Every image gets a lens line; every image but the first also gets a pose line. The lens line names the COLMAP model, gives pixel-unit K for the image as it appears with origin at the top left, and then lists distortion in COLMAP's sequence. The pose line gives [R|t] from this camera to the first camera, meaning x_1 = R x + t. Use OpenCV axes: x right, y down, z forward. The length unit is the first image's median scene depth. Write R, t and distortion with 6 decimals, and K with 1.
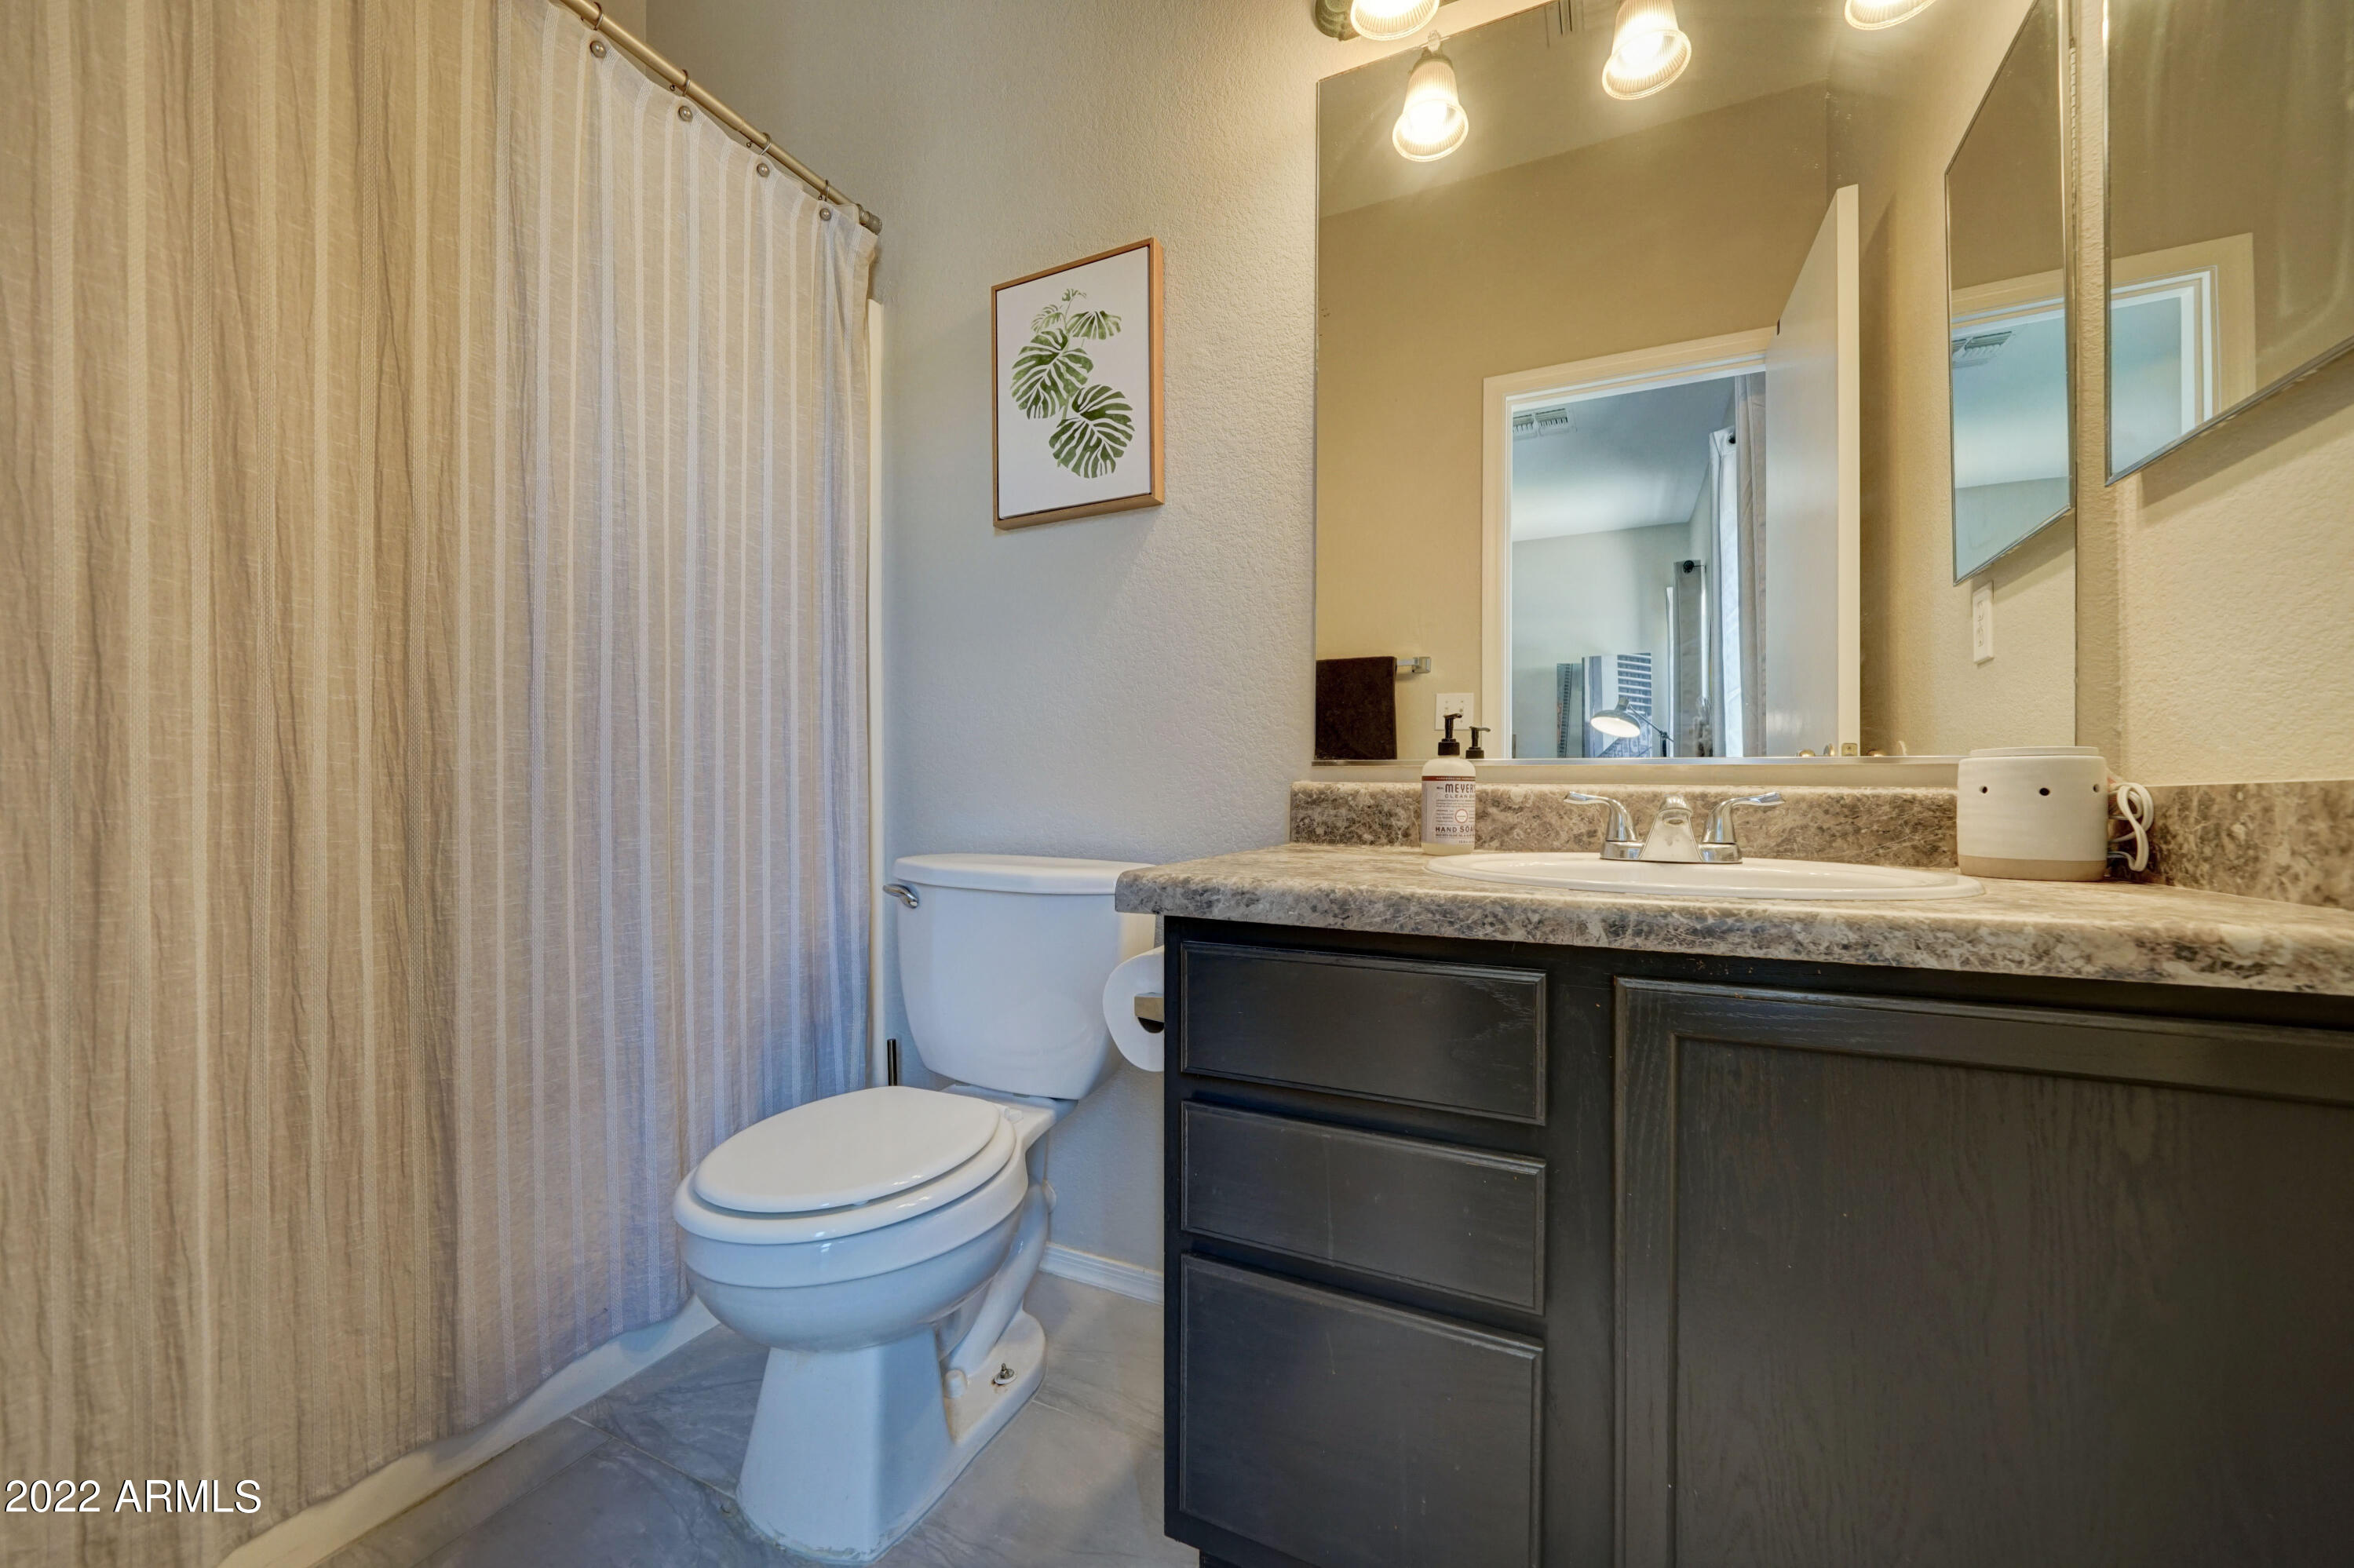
lens RADIAL K [[903.0, 0, 1185.1], [0, 903.0, 789.1], [0, 0, 1]] dist [-0.003118, -0.000174]
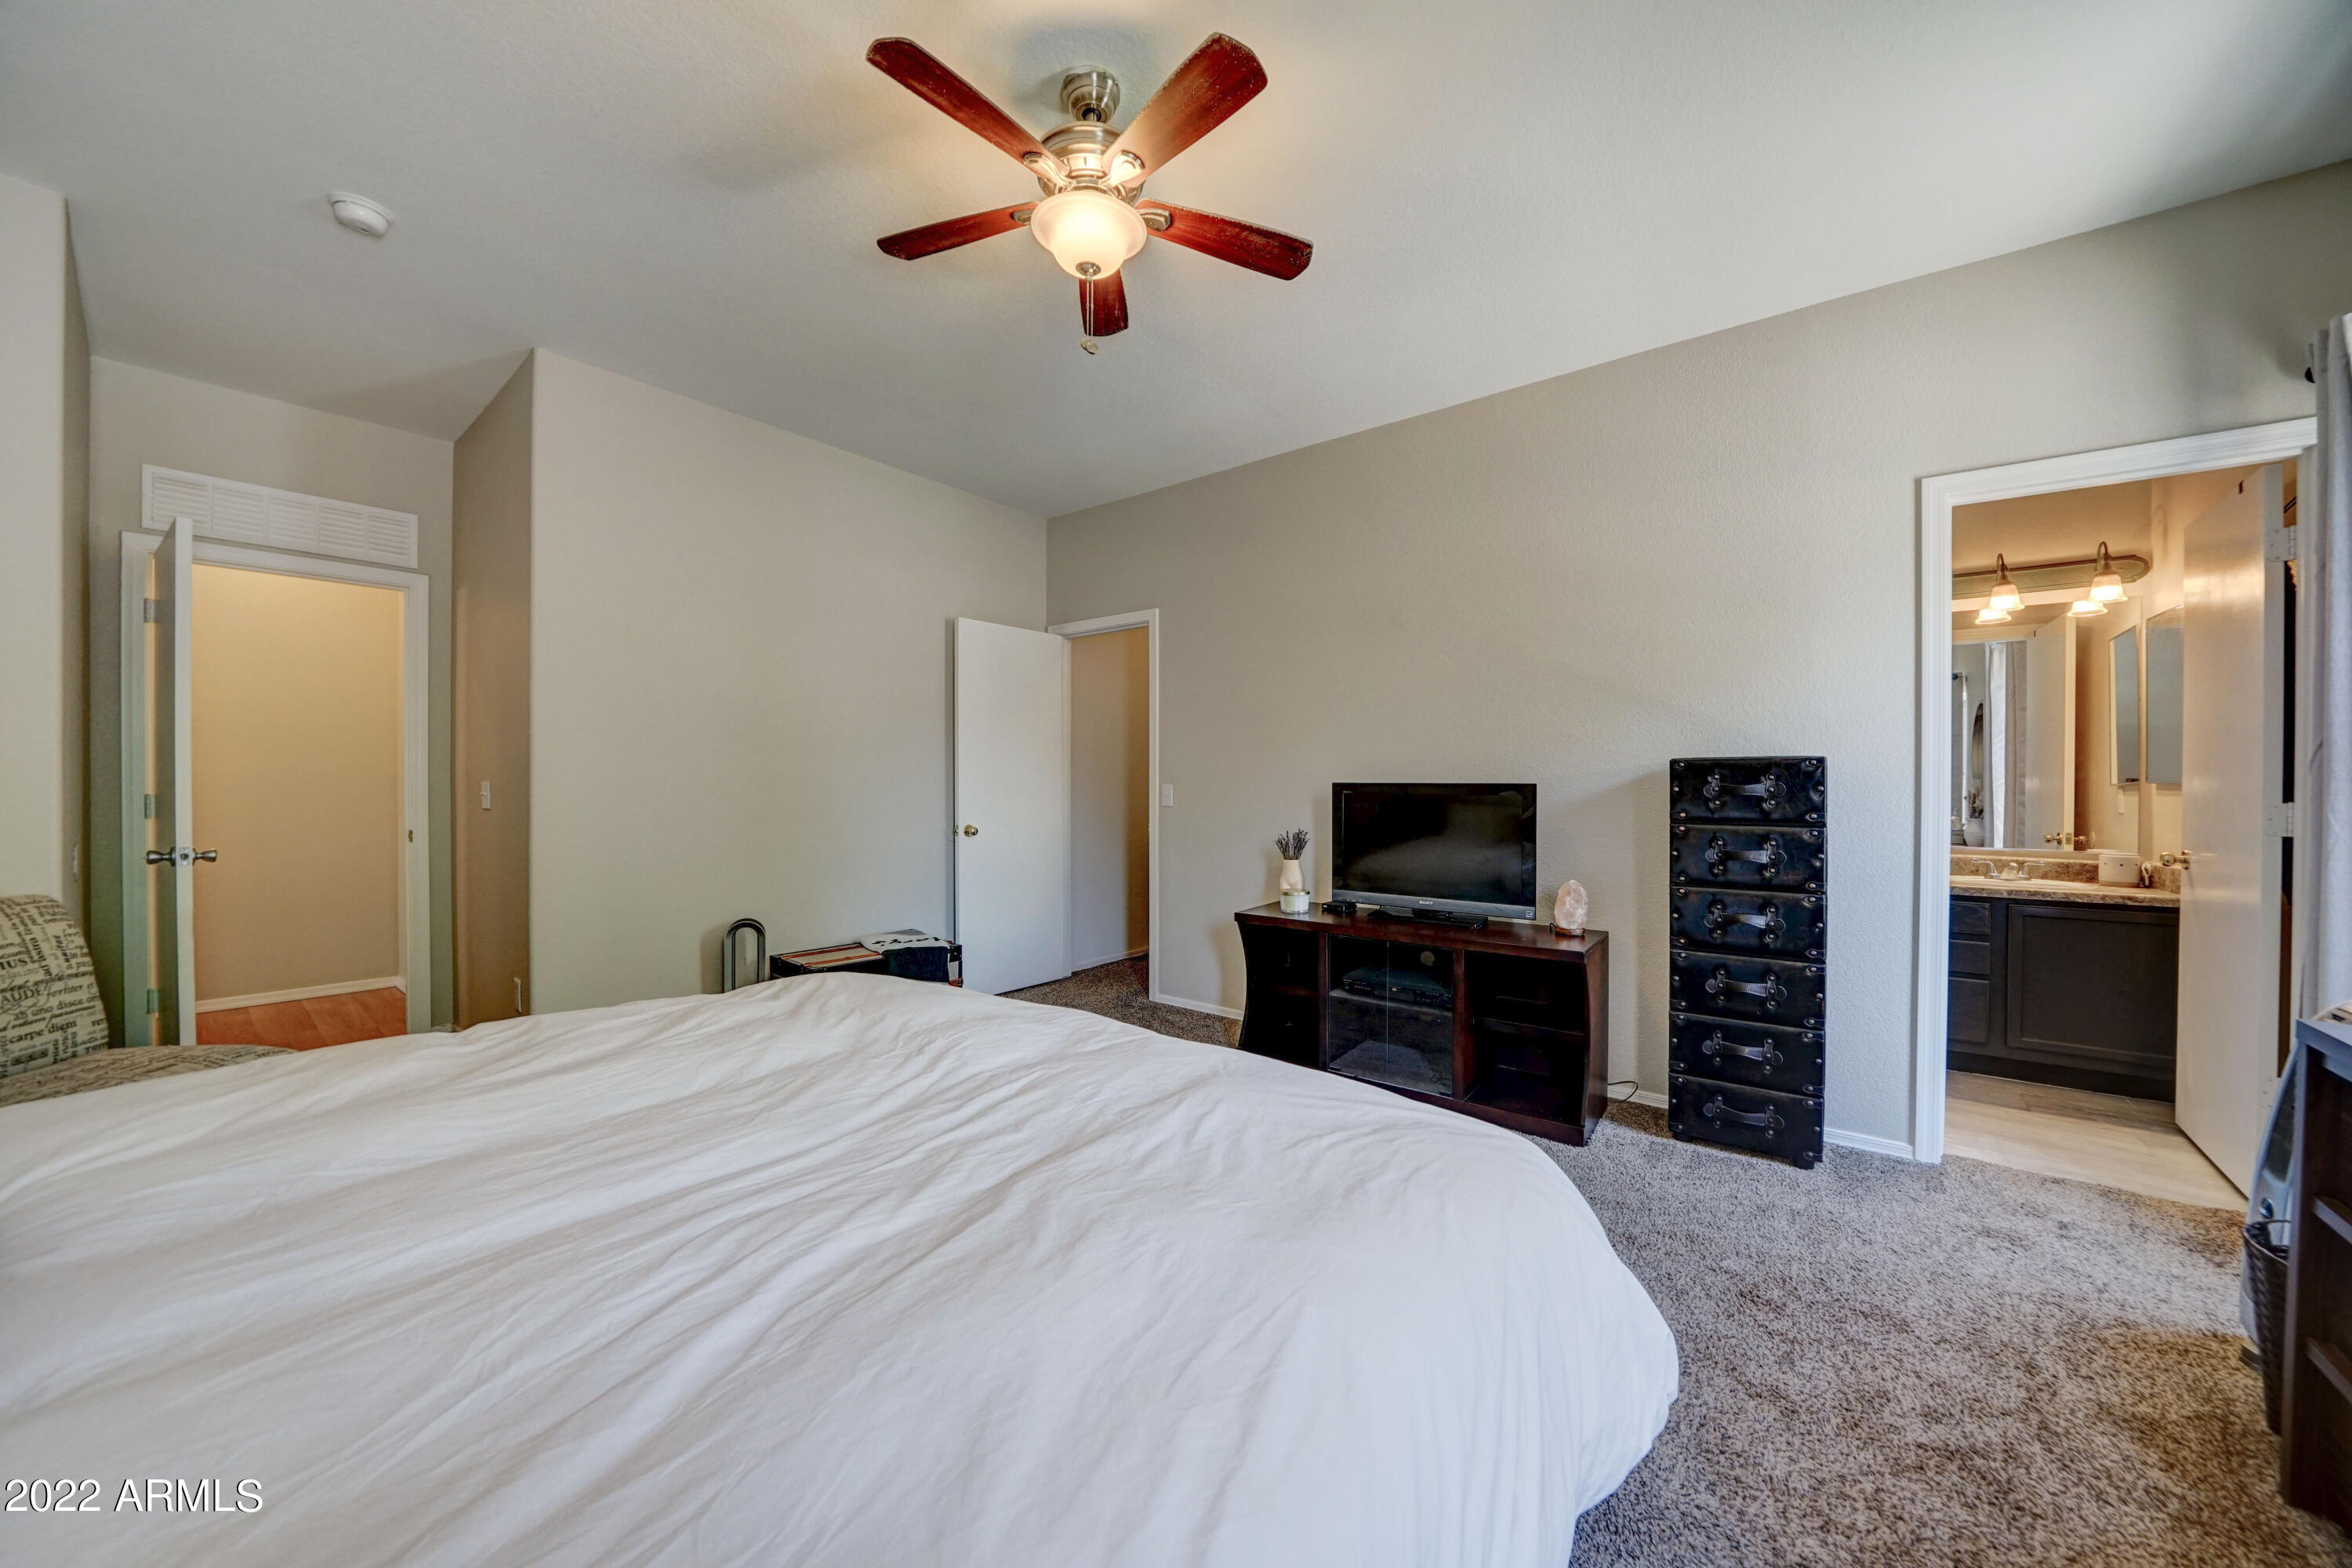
lens RADIAL K [[827.6, 0, 1172.8], [0, 827.6, 785.5], [0, 0, 1]] dist [-0.020206, -0.000165]
pose [[0.978395, 0.010750, -0.206467, -2.132075], [-0.010599, 0.999942, 0.001838, -0.273337], [0.206475, 0.000390, 0.978452, -2.943804]]
